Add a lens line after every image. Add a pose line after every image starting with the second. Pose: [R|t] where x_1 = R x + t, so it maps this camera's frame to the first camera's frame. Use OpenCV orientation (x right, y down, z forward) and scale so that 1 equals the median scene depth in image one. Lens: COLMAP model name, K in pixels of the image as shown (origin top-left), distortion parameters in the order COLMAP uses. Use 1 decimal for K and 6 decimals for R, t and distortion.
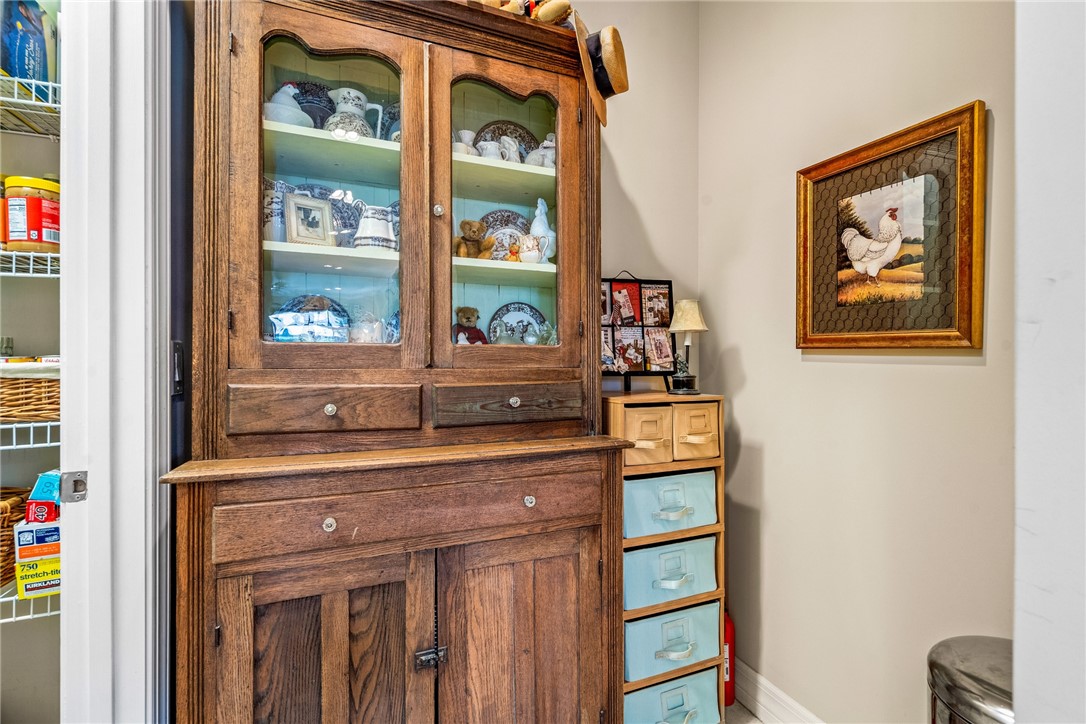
lens RADIAL K [[492.6, 0, 545.2], [0, 492.6, 364.3], [0, 0, 1]] dist [-0.001594, 0.000366]
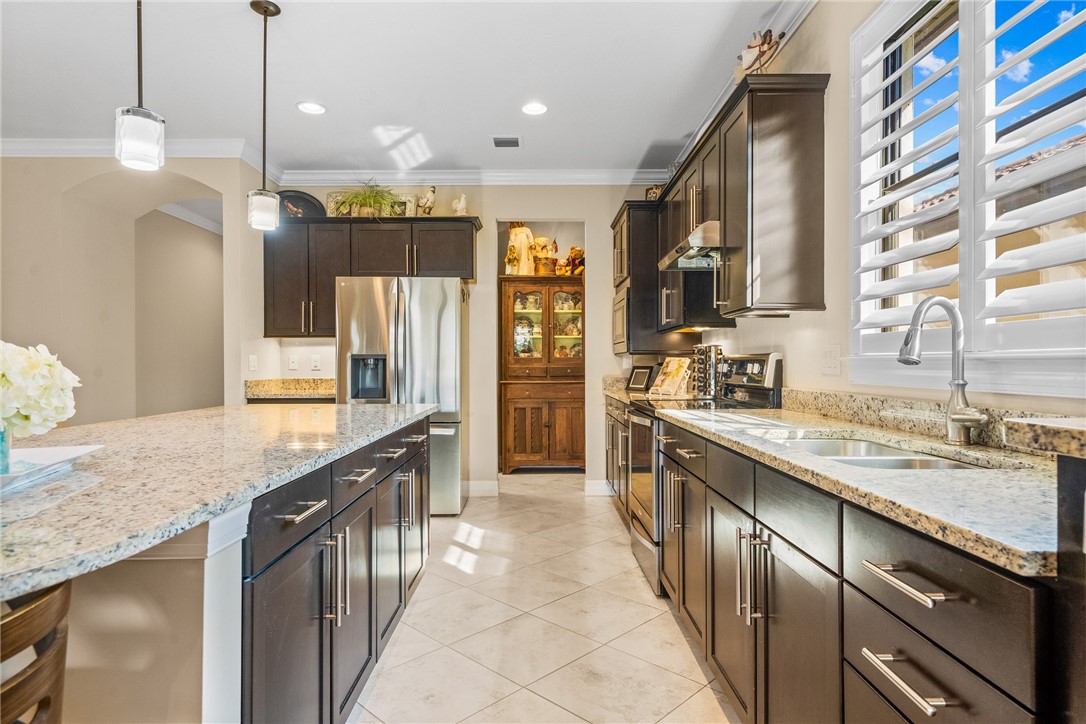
lens RADIAL K [[608.2, 0, 543.6], [0, 608.2, 364.6], [0, 0, 1]] dist [-0.003744, -0.001319]
pose [[0.927814, -0.003598, -0.373026, 1.504708], [0.002007, 0.999987, -0.004654, 0.042985], [0.373038, 0.003569, 0.927809, -3.481526]]
